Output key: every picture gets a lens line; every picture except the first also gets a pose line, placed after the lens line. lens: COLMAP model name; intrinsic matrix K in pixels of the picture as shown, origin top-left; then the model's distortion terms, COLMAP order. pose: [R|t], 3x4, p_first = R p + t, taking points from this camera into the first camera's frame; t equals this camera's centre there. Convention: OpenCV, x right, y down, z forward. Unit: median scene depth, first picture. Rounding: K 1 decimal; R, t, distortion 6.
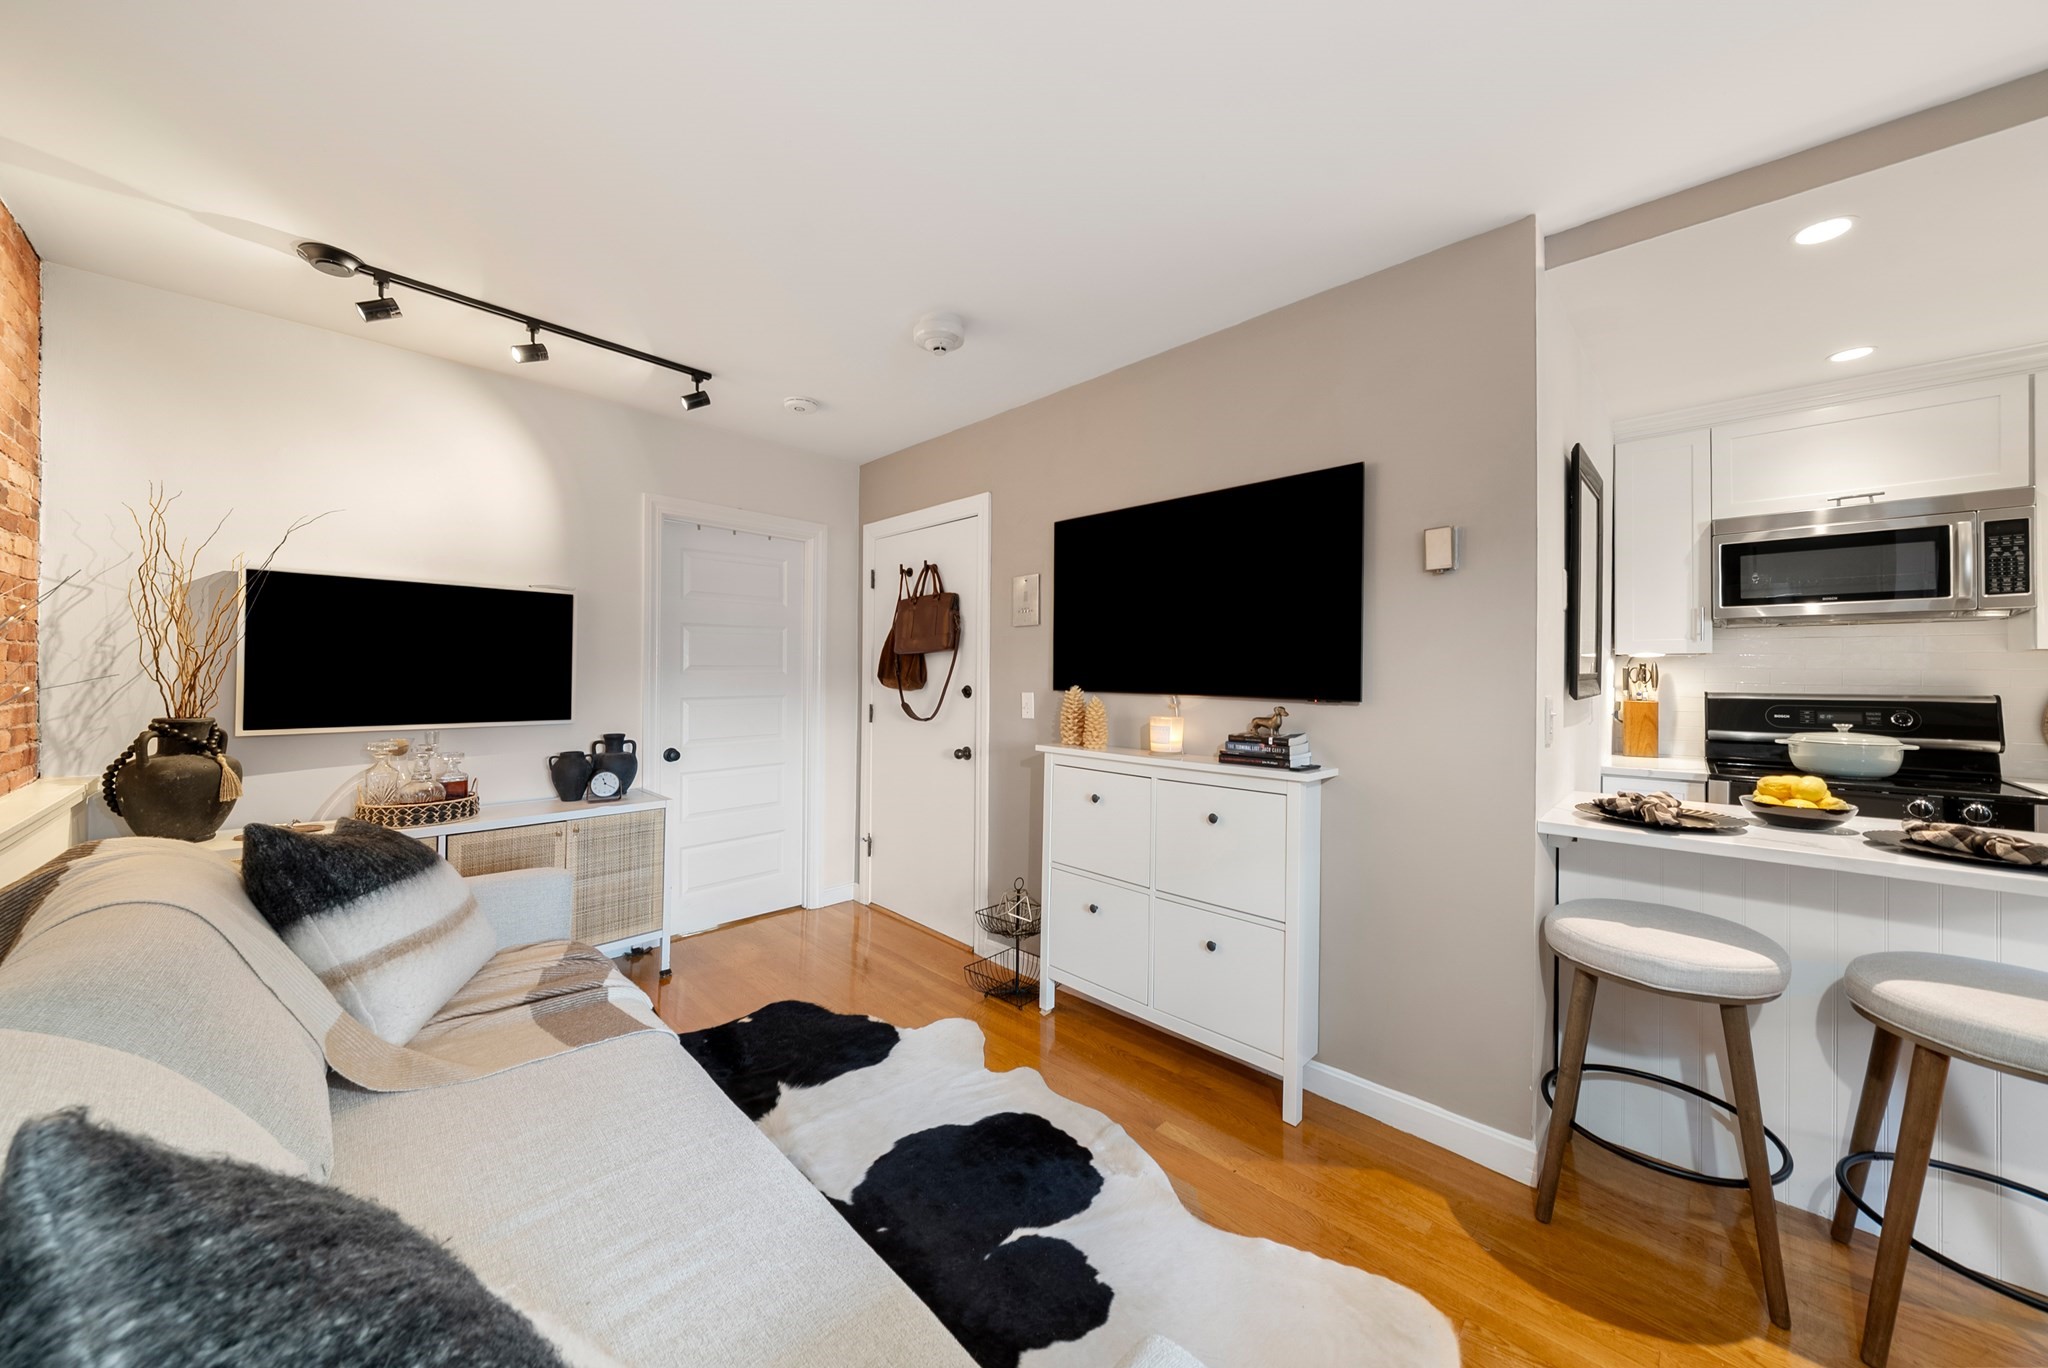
lens RADIAL K [[699.5, 0, 1014.1], [0, 699.5, 668.0], [0, 0, 1]] dist [-0.005307, -0.000080]
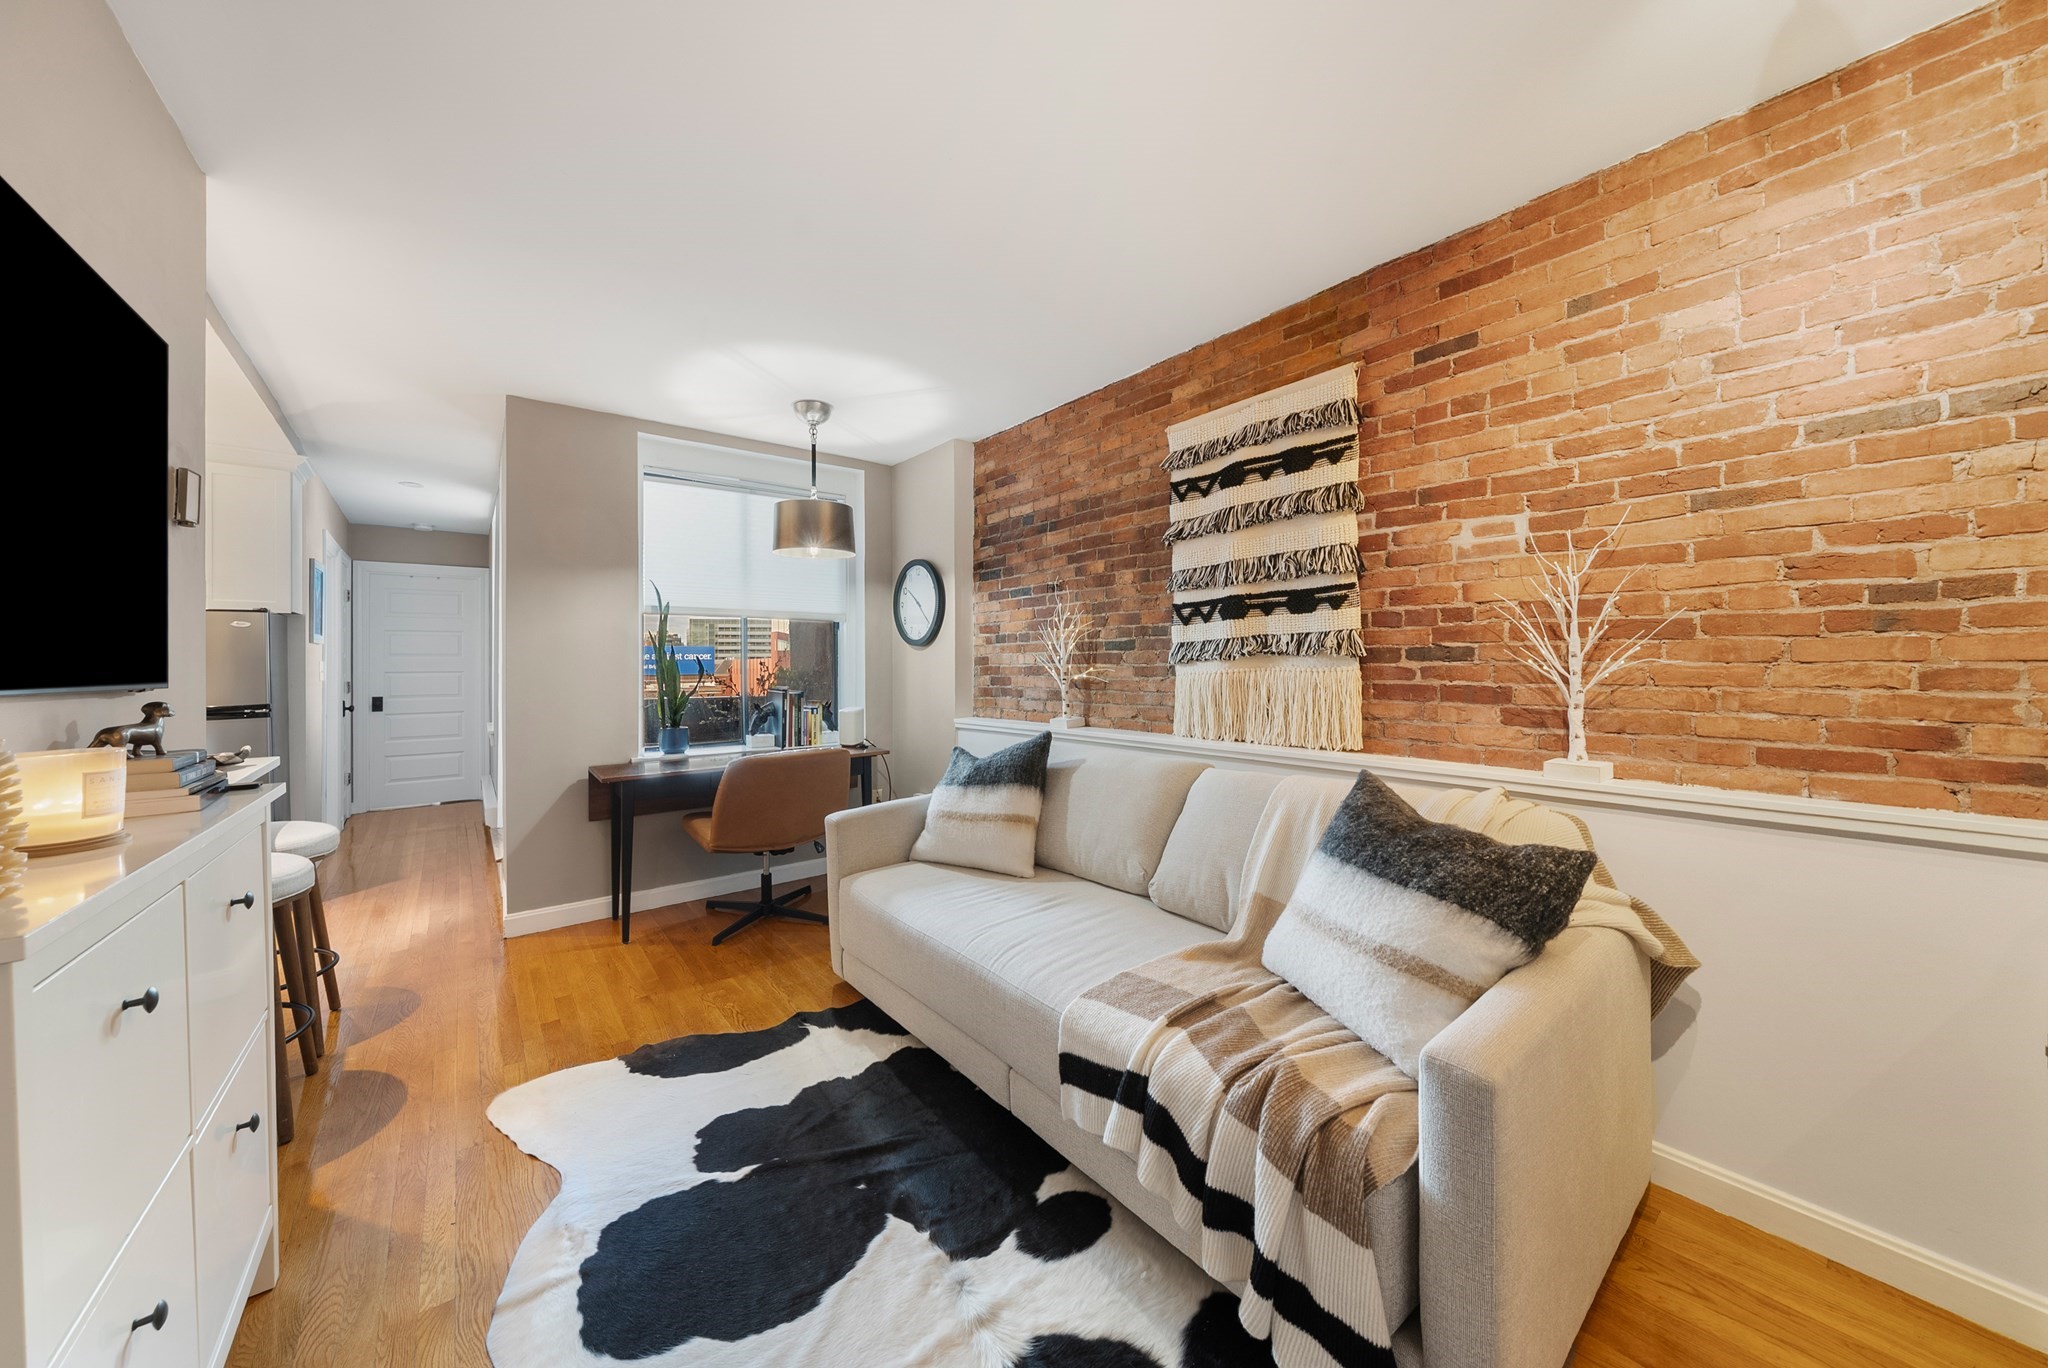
lens RADIAL K [[712.5, 0, 1015.8], [0, 712.5, 659.7], [0, 0, 1]] dist [-0.006595, 0.000049]
pose [[-0.991872, -0.000090, 0.127236, -0.343774], [-0.001260, 0.999958, -0.009109, 0.021831], [-0.127230, -0.009195, -0.991831, 1.263892]]
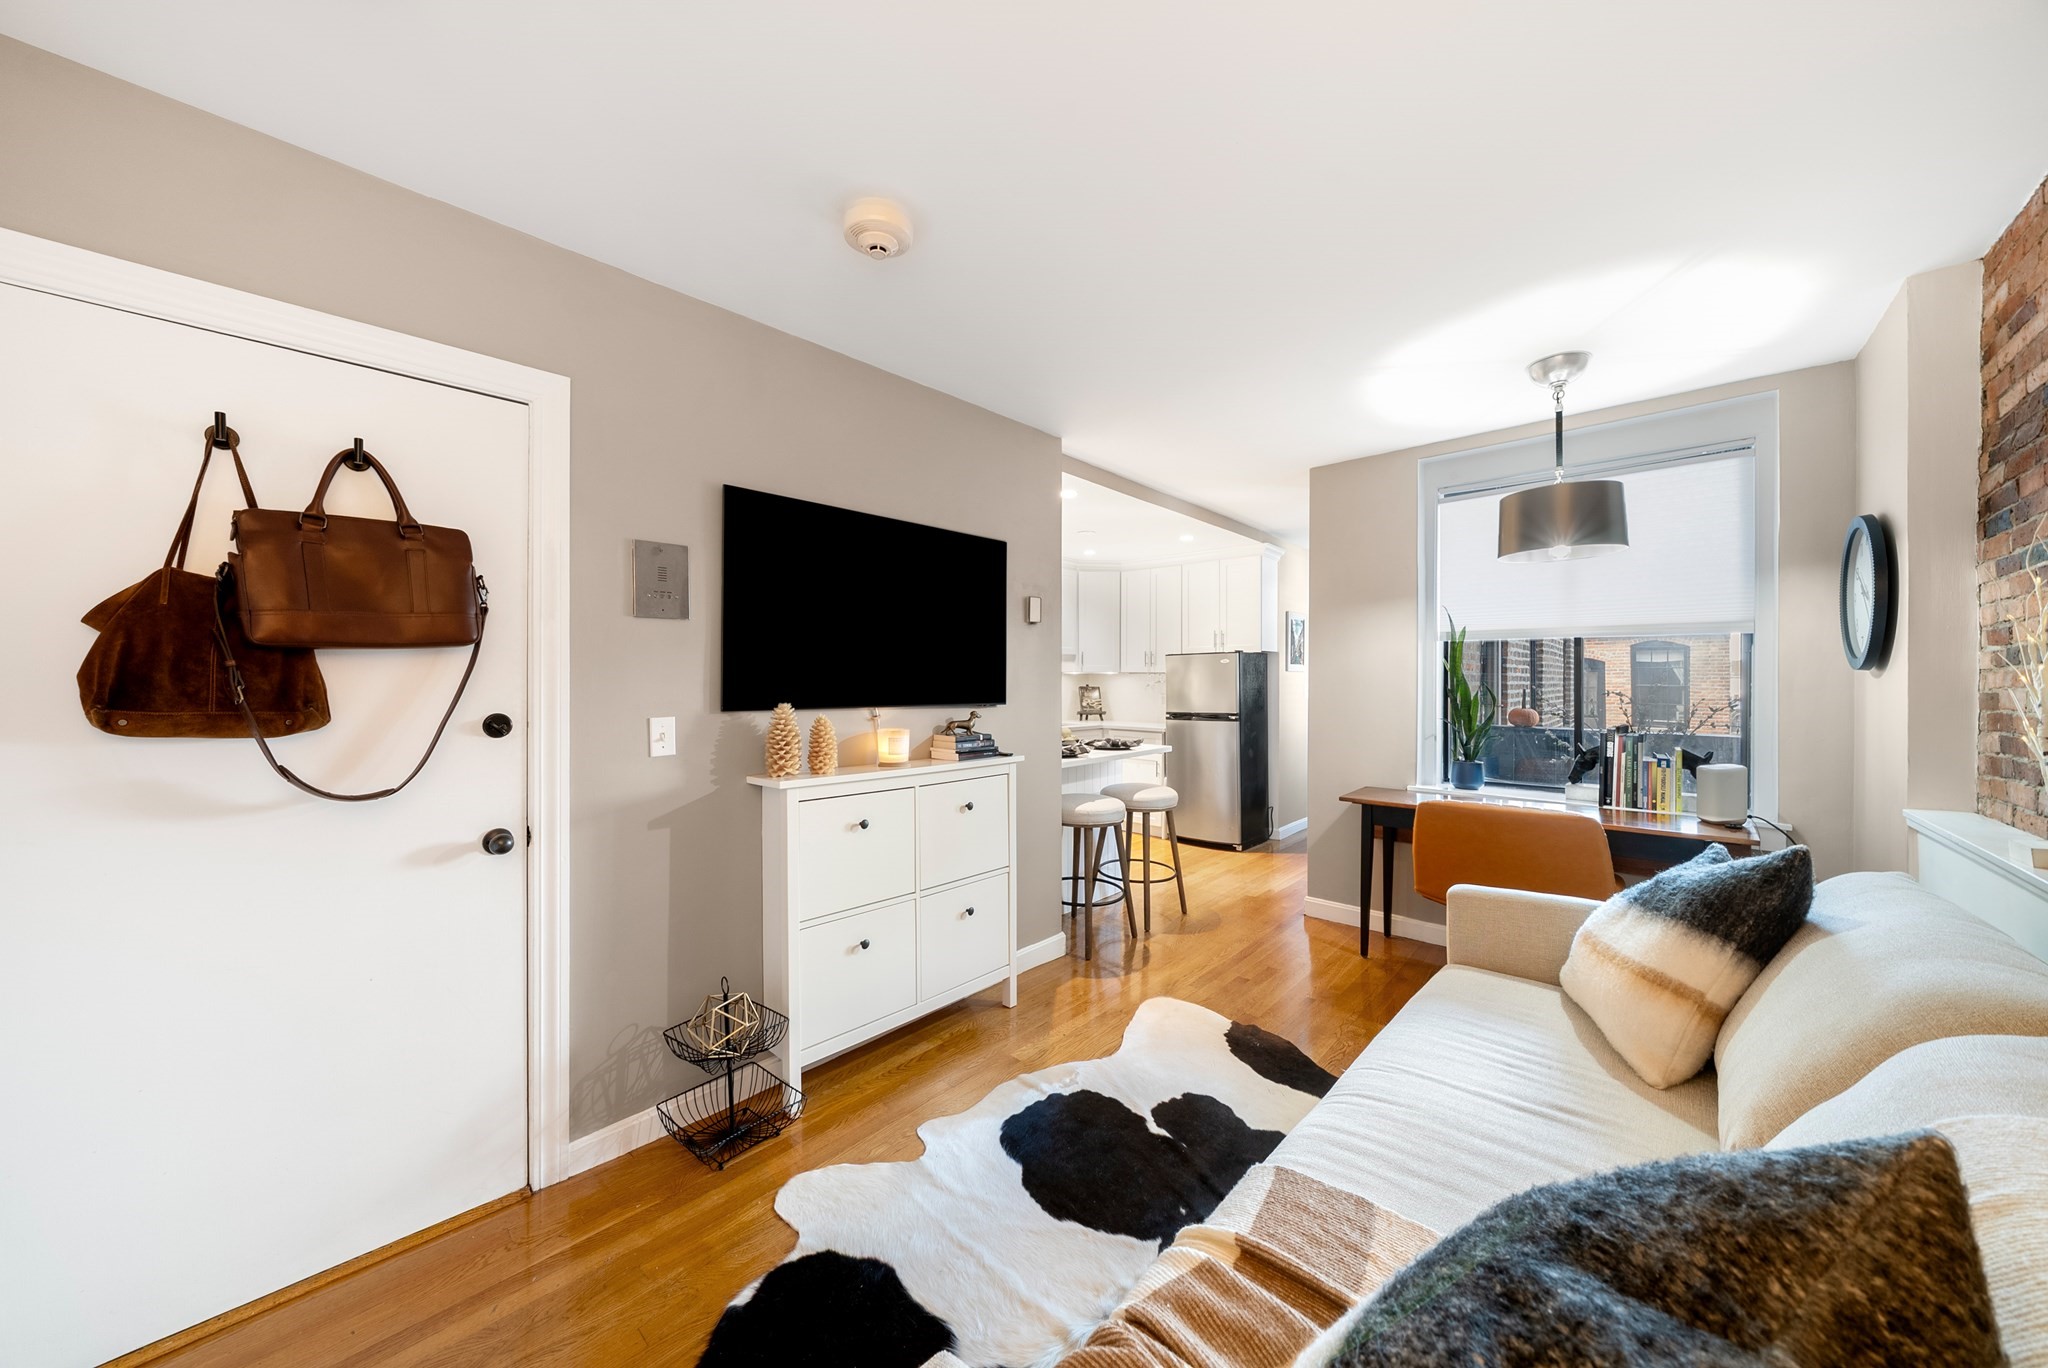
lens RADIAL K [[700.7, 0, 1006.1], [0, 700.7, 680.5], [0, 0, 1]] dist [-0.000972, -0.000062]
pose [[-0.010140, -0.007080, 0.999924, -0.785884], [-0.006541, 0.999954, 0.007013, -0.009022], [-0.999927, -0.006469, -0.010186, 0.806069]]
